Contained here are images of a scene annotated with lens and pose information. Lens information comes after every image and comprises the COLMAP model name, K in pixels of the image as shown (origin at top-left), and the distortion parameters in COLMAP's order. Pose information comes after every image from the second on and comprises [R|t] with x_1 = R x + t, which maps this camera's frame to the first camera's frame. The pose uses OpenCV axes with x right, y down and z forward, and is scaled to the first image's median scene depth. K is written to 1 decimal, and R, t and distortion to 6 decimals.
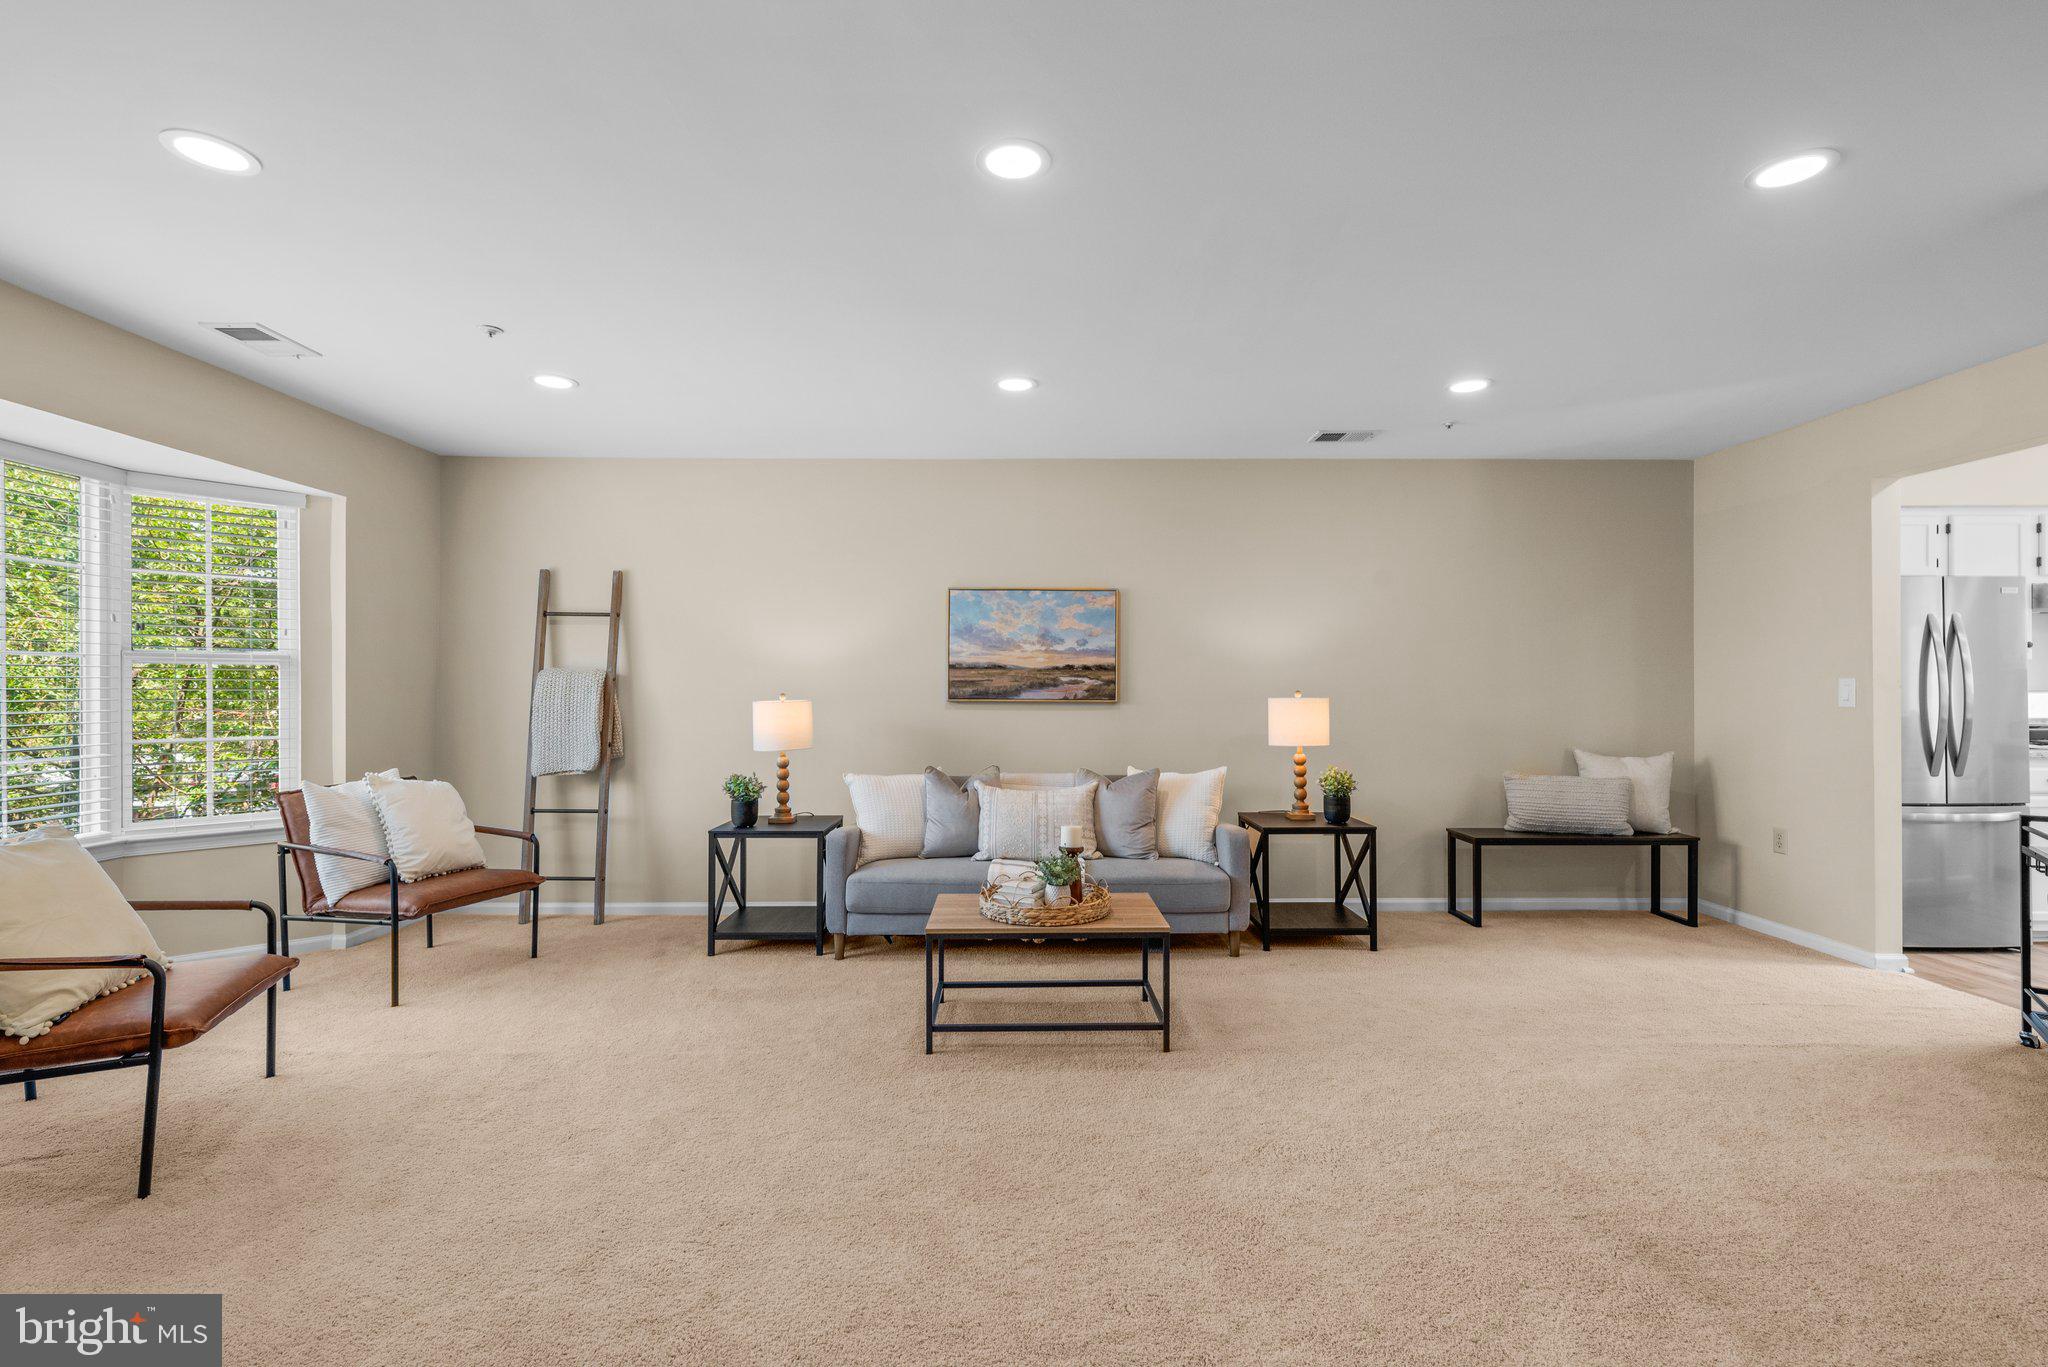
lens RADIAL K [[916.7, 0, 1032.5], [0, 916.7, 678.7], [0, 0, 1]] dist [0.000228, 0.000613]
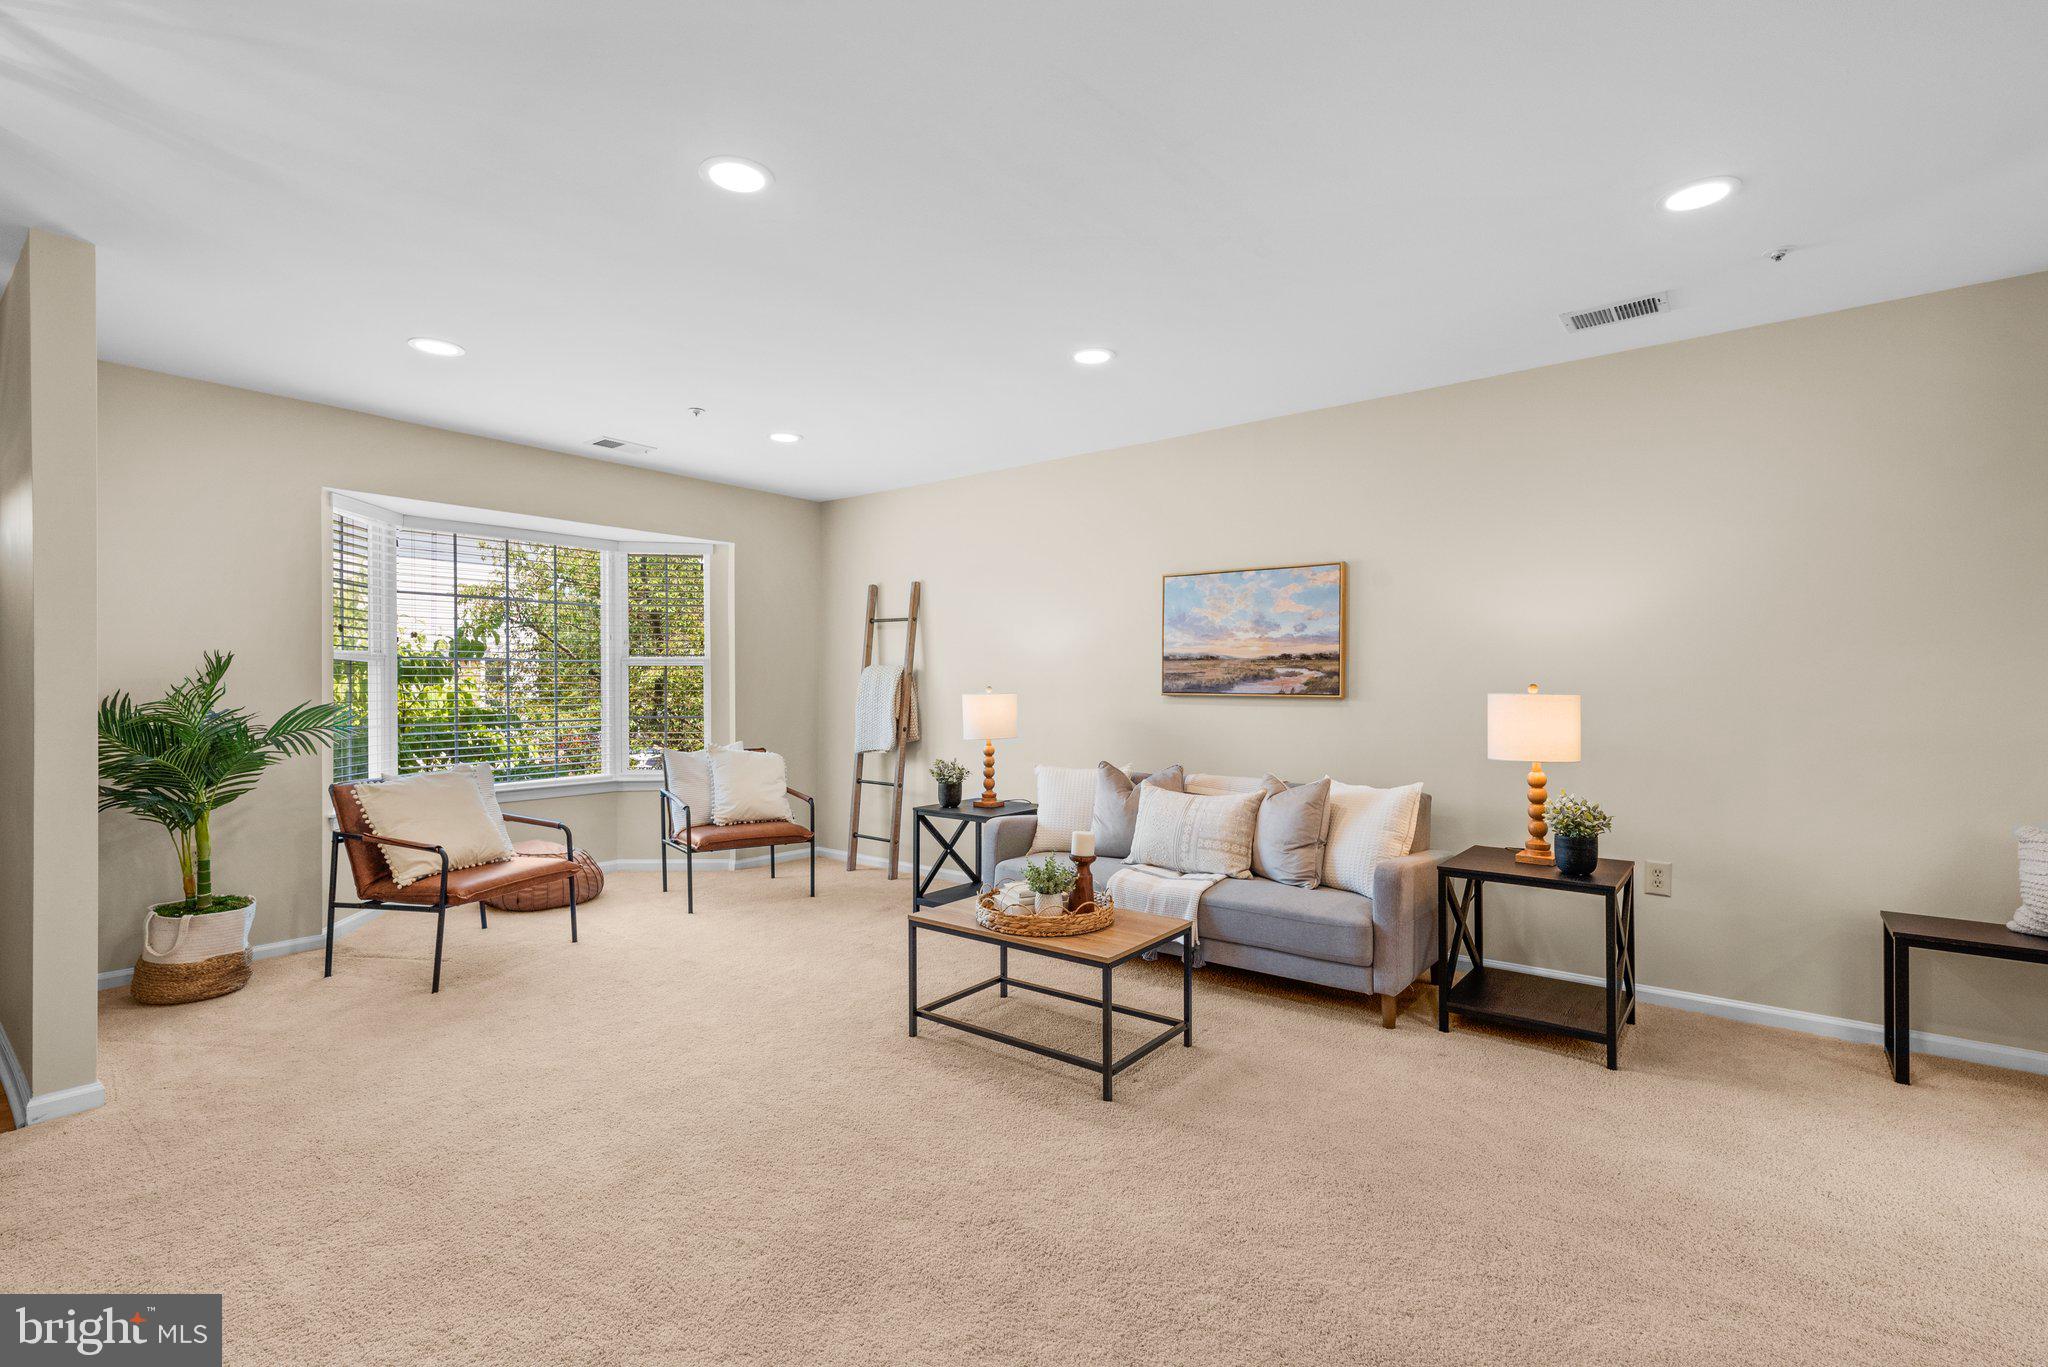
lens RADIAL K [[916.7, 0, 1027.0], [0, 916.7, 678.6], [0, 0, 1]] dist [0.000228, 0.000613]
pose [[0.779051, -0.003180, -0.626953, 0.414511], [0.008048, 0.999955, 0.004928, 0.001875], [0.626909, -0.008885, 0.779042, 0.183661]]
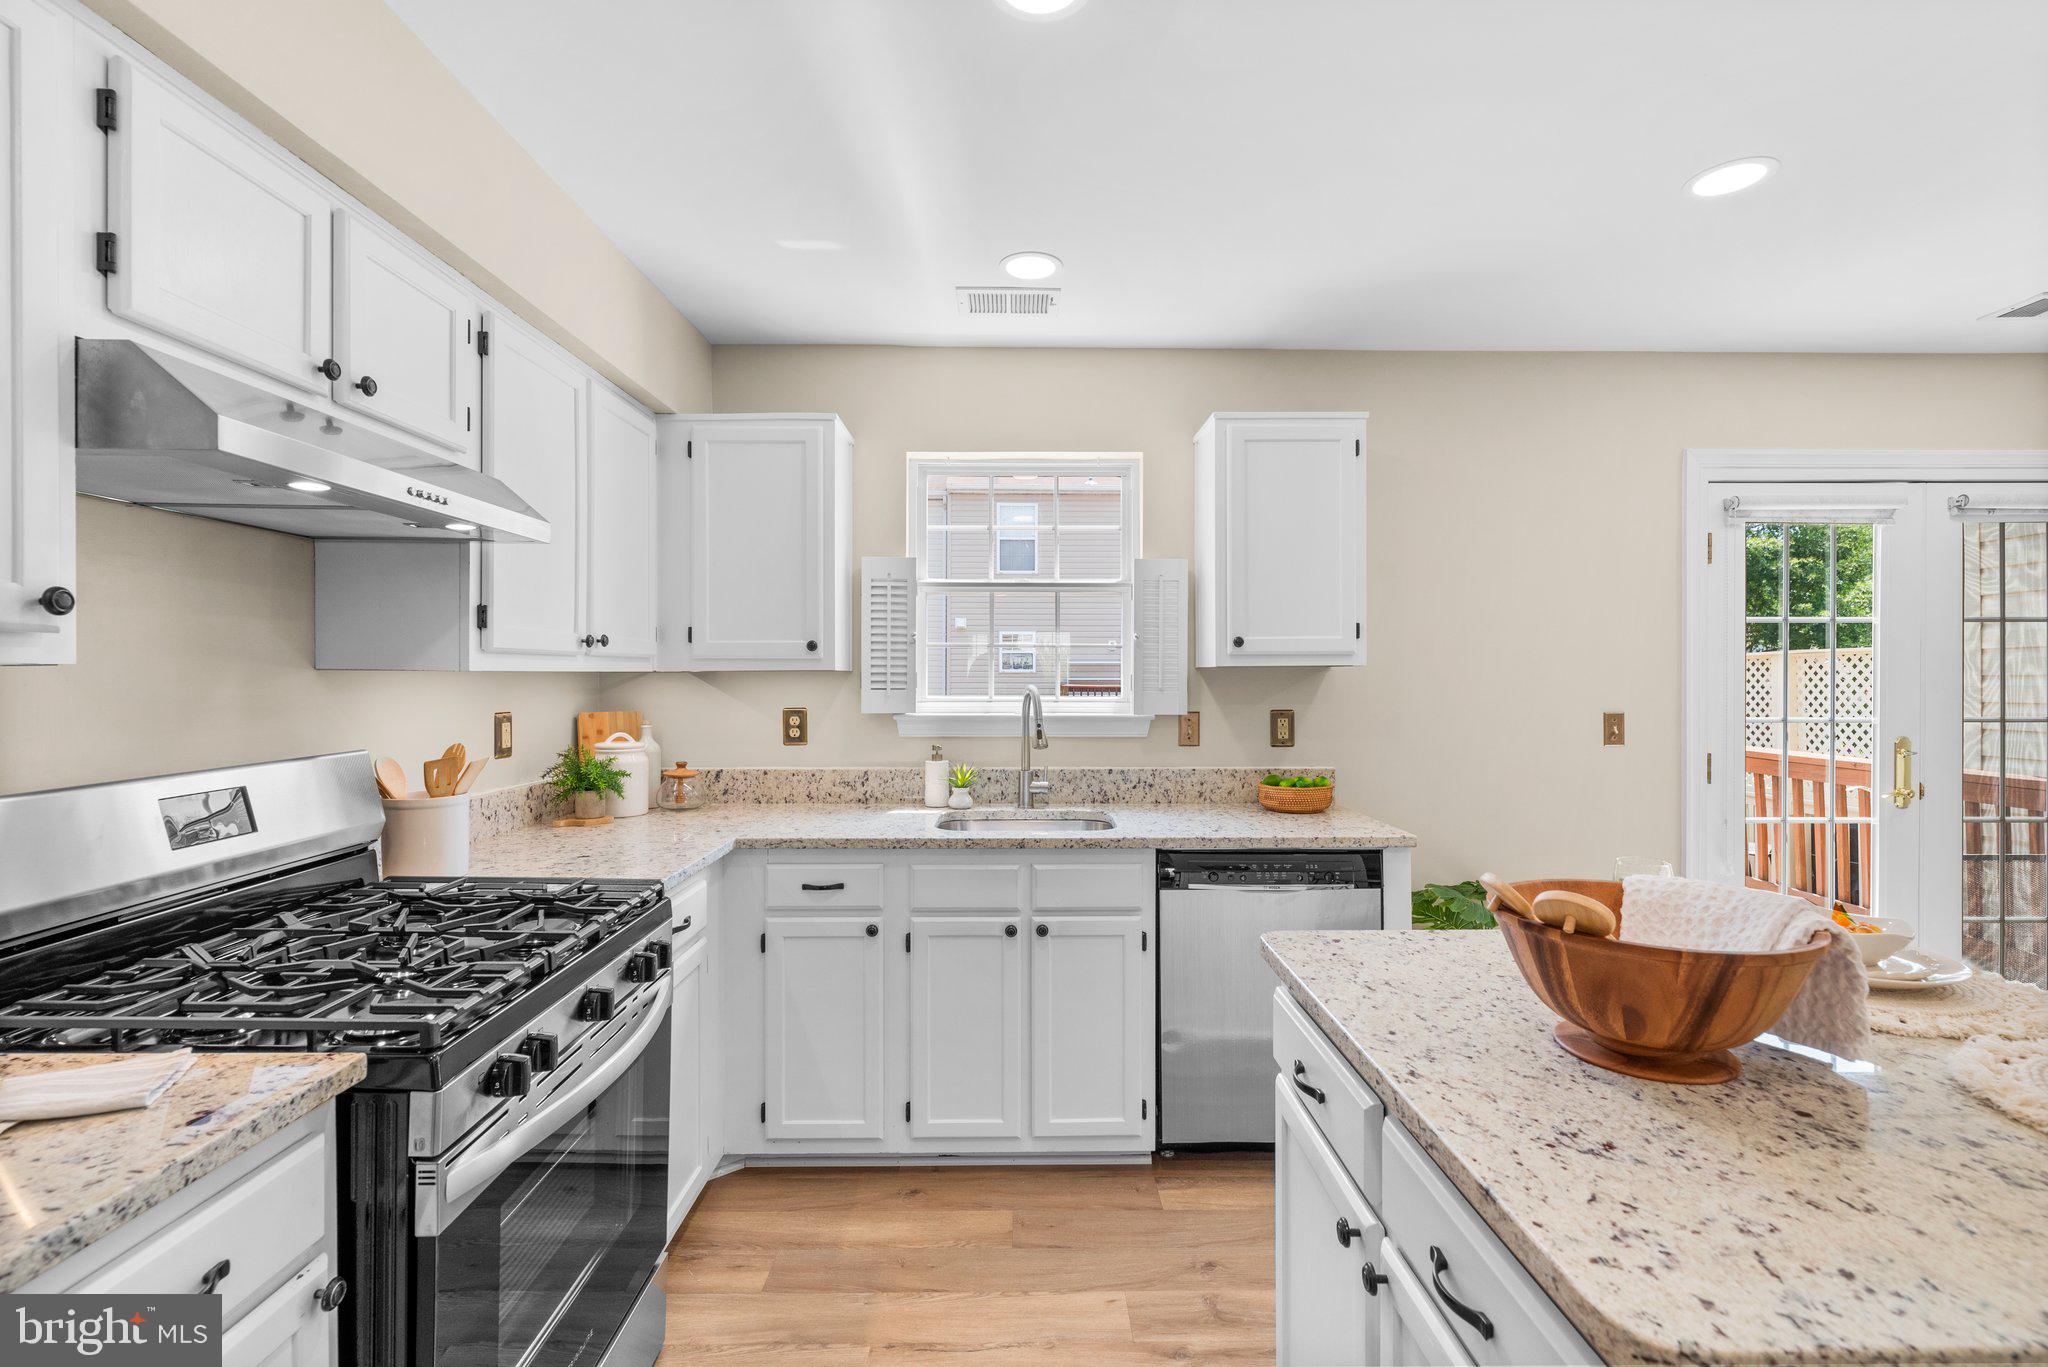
lens RADIAL K [[916.7, 0, 1030.5], [0, 916.7, 677.2], [0, 0, 1]] dist [0.000228, 0.000613]
pose [[0.003277, -0.003591, 0.999988, 0.874548], [-0.013212, 0.999906, 0.003634, -0.023050], [-0.999907, -0.013223, 0.003230, 0.772250]]
